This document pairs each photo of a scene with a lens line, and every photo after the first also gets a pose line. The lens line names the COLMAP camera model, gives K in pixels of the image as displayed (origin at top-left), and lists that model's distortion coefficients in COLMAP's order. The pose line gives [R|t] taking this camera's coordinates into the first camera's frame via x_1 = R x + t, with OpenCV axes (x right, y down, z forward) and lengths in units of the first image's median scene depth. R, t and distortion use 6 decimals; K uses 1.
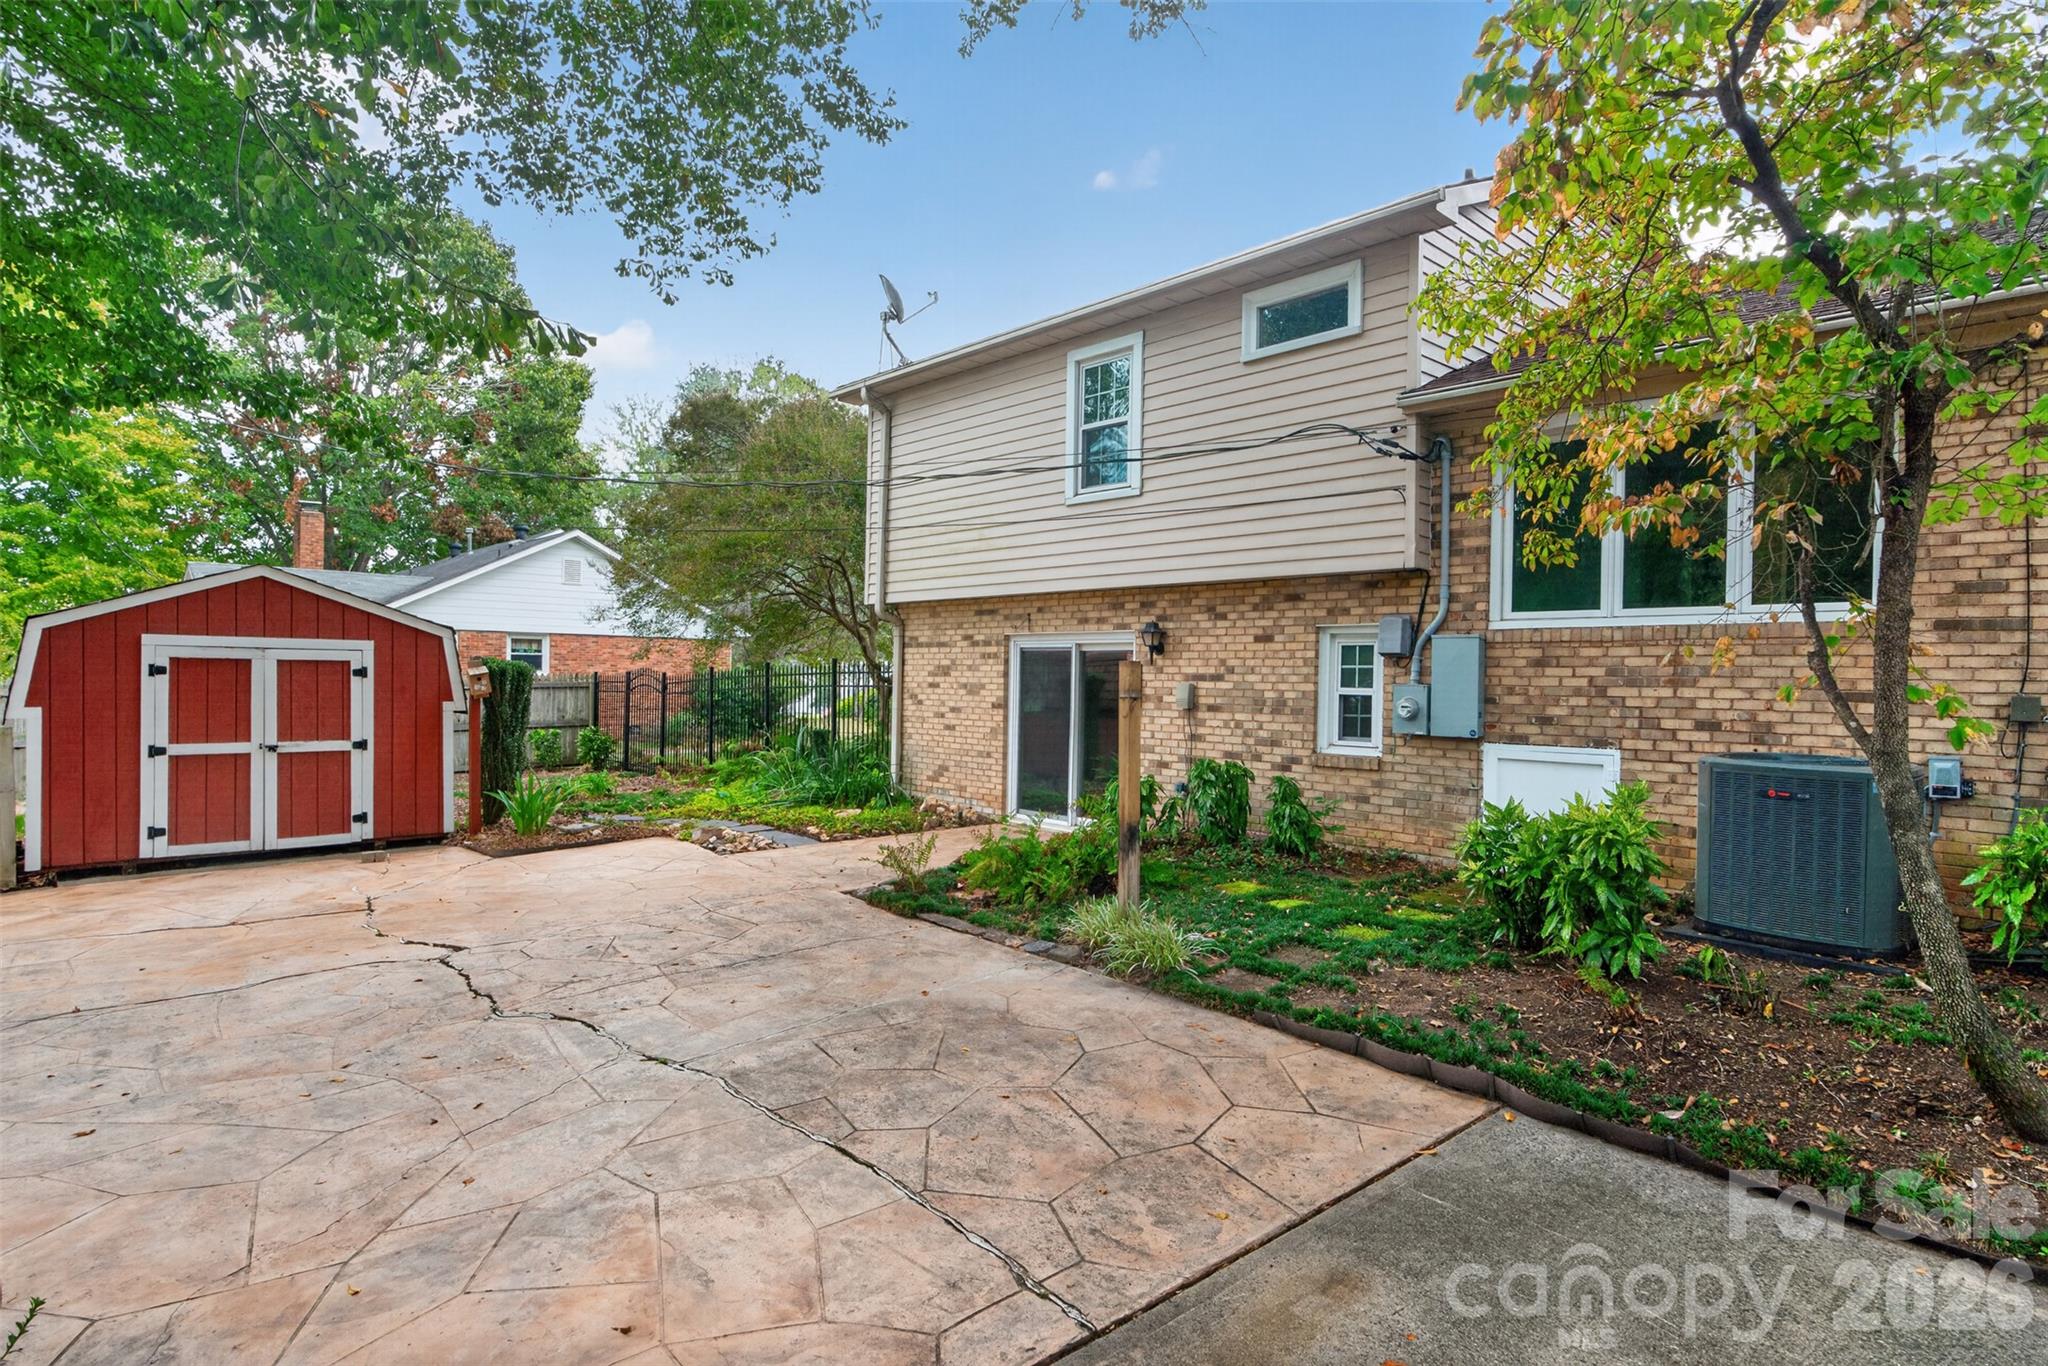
lens RADIAL K [[1074.4, 0, 1027.0], [0, 1074.4, 683.0], [0, 0, 1]] dist [-0.015990, 0.009068]
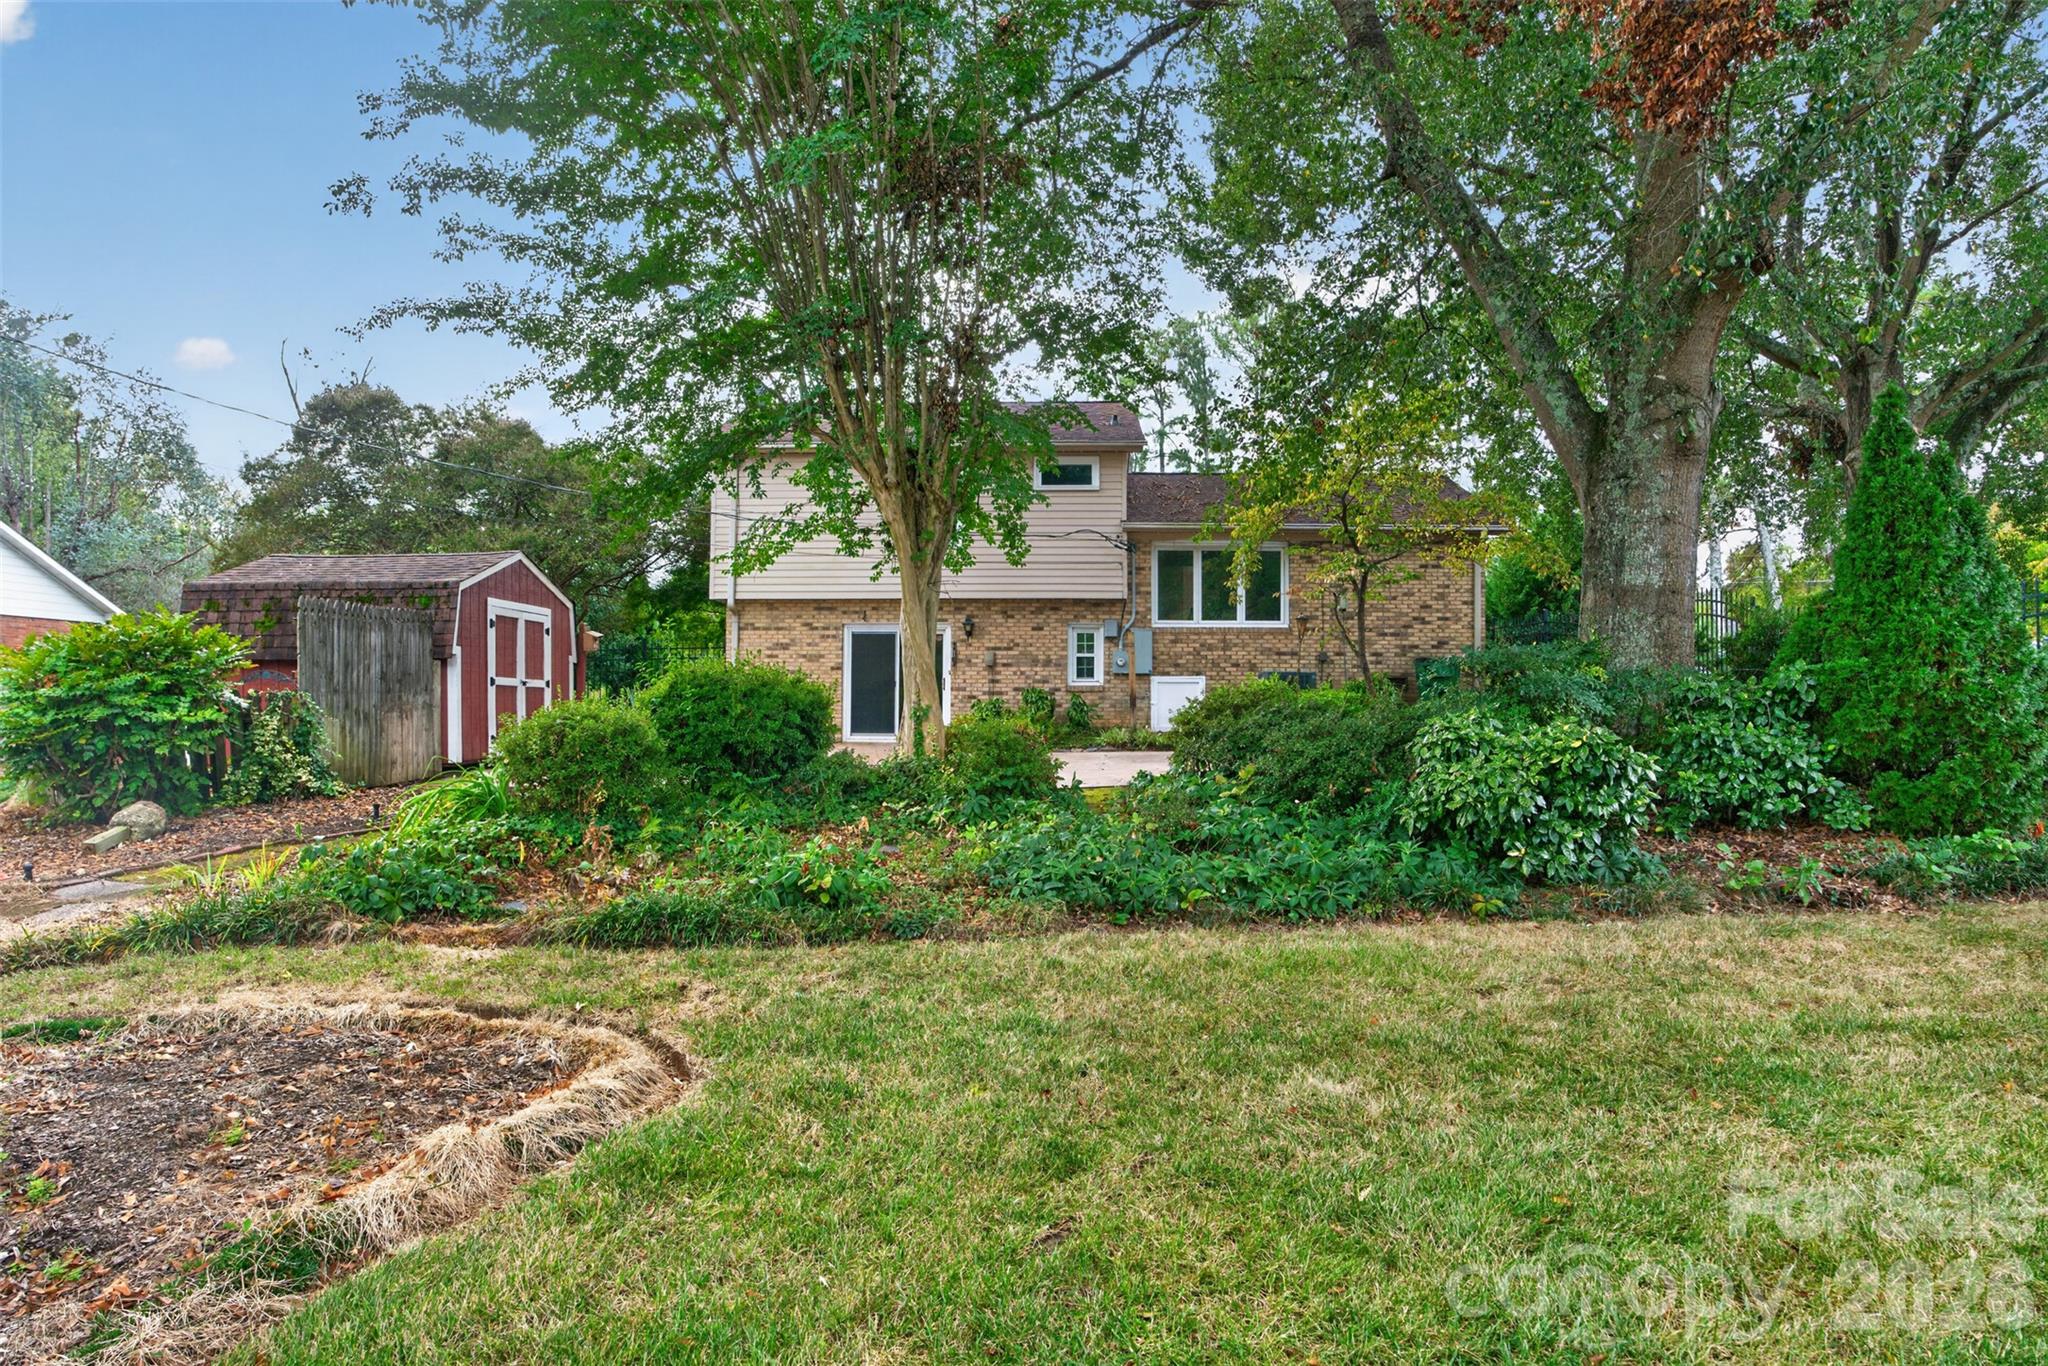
lens RADIAL K [[1331.1, 0, 1014.0], [0, 1331.1, 678.4], [0, 0, 1]] dist [-0.052978, 0.001054]
pose [[0.707355, 0.009121, 0.706799, -1.546218], [0.010808, 0.999660, -0.023716, 0.107468], [-0.706775, 0.024415, 0.707016, -0.704000]]
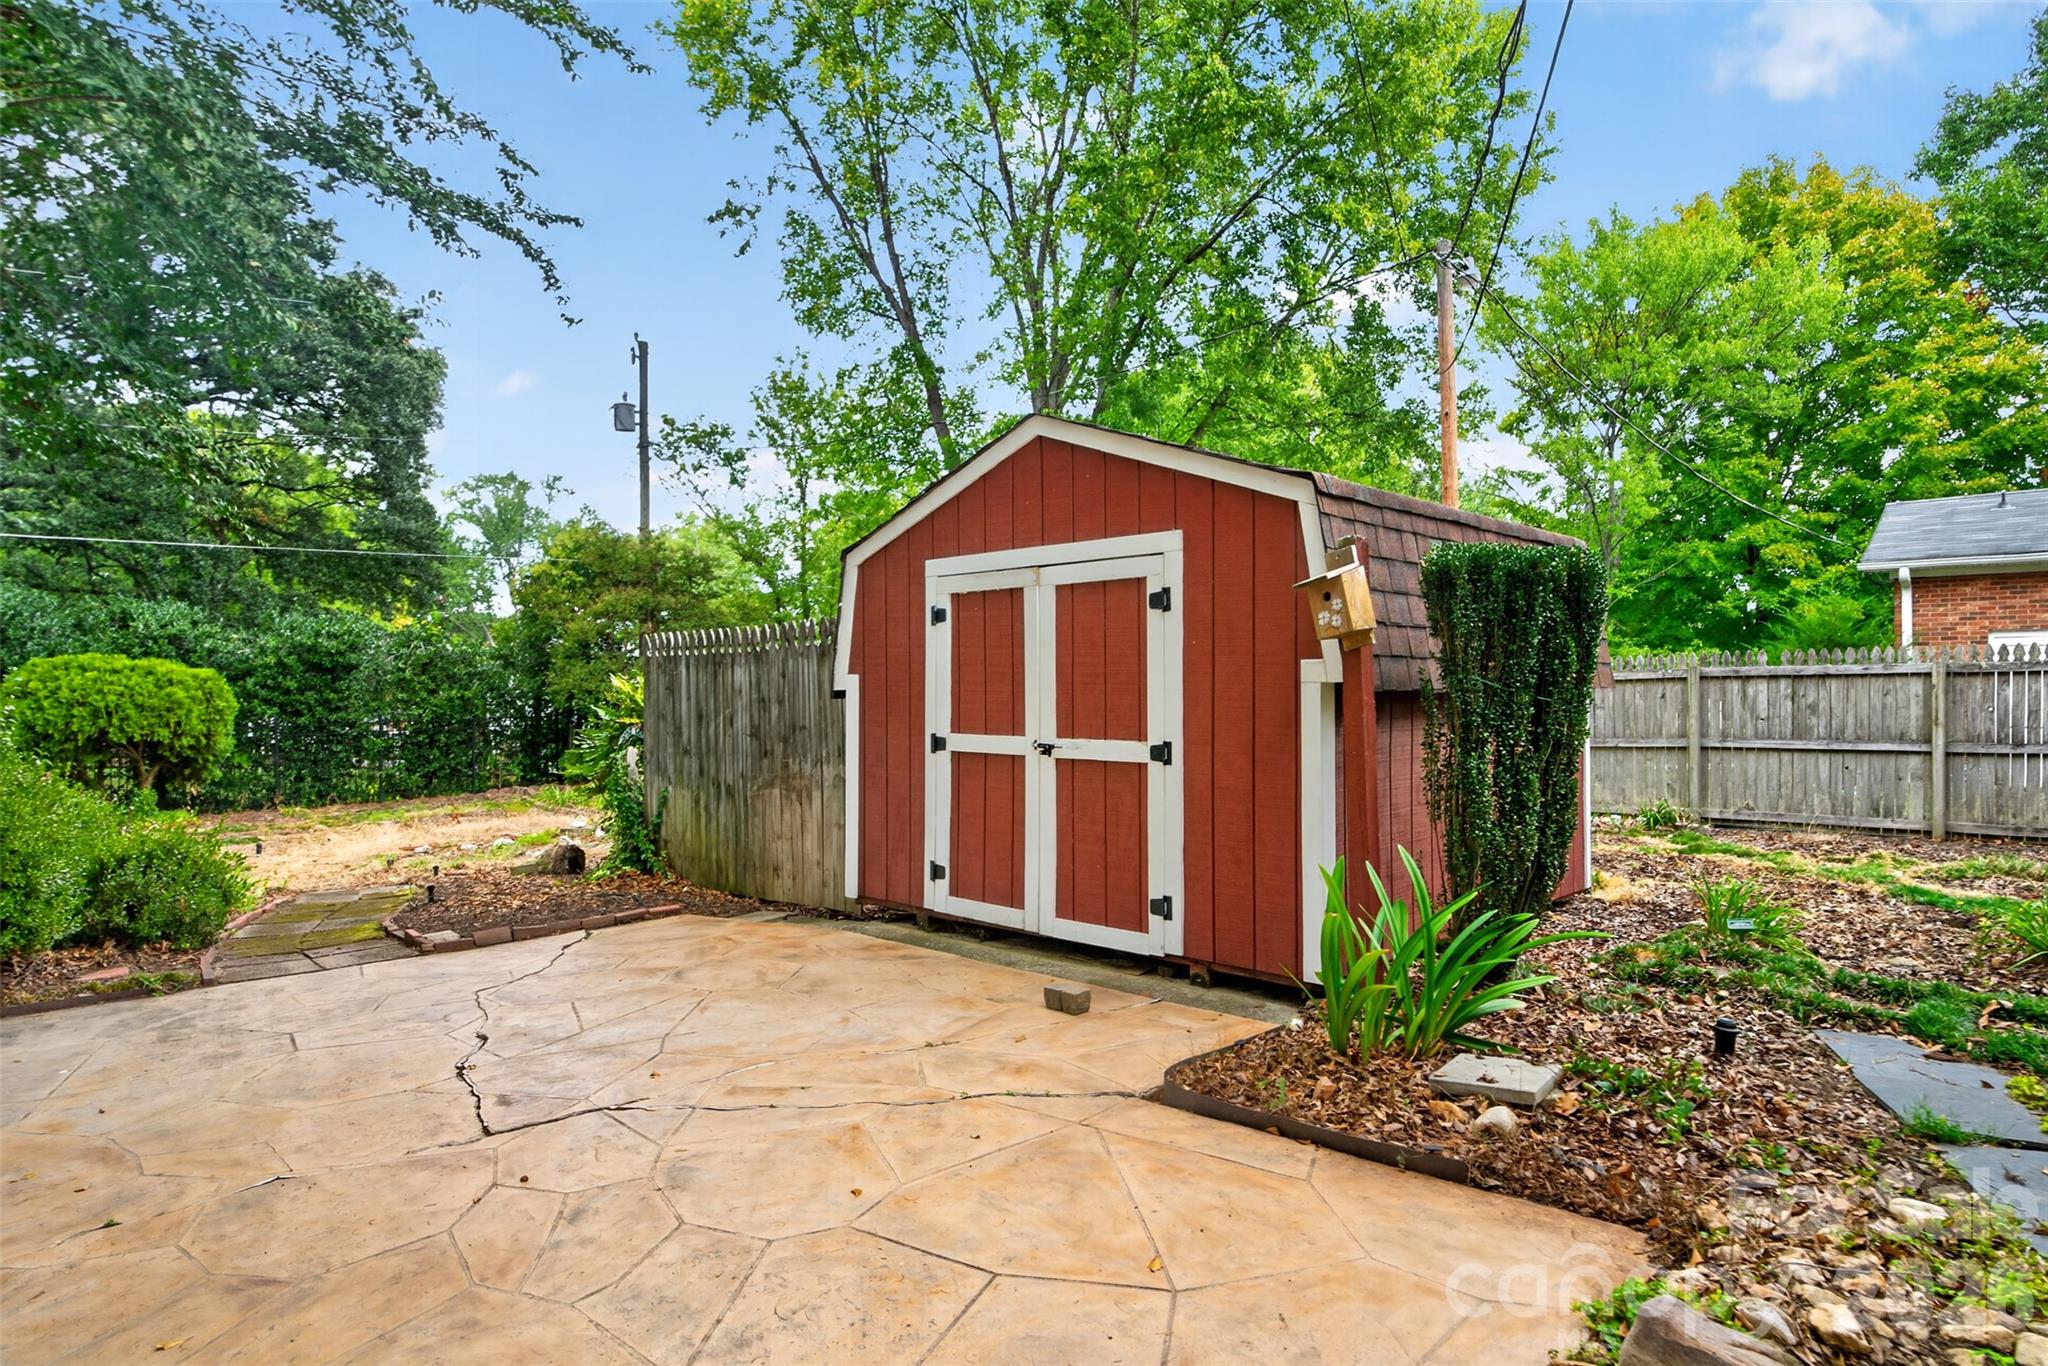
lens RADIAL K [[1194.7, 0, 1008.5], [0, 1194.7, 661.5], [0, 0, 1]] dist [0.003720, 0.007100]
pose [[0.078891, -0.030903, -0.996404, -0.105054], [0.000082, 0.999520, -0.030993, 0.037156], [0.996883, 0.002363, 0.078855, 0.978467]]
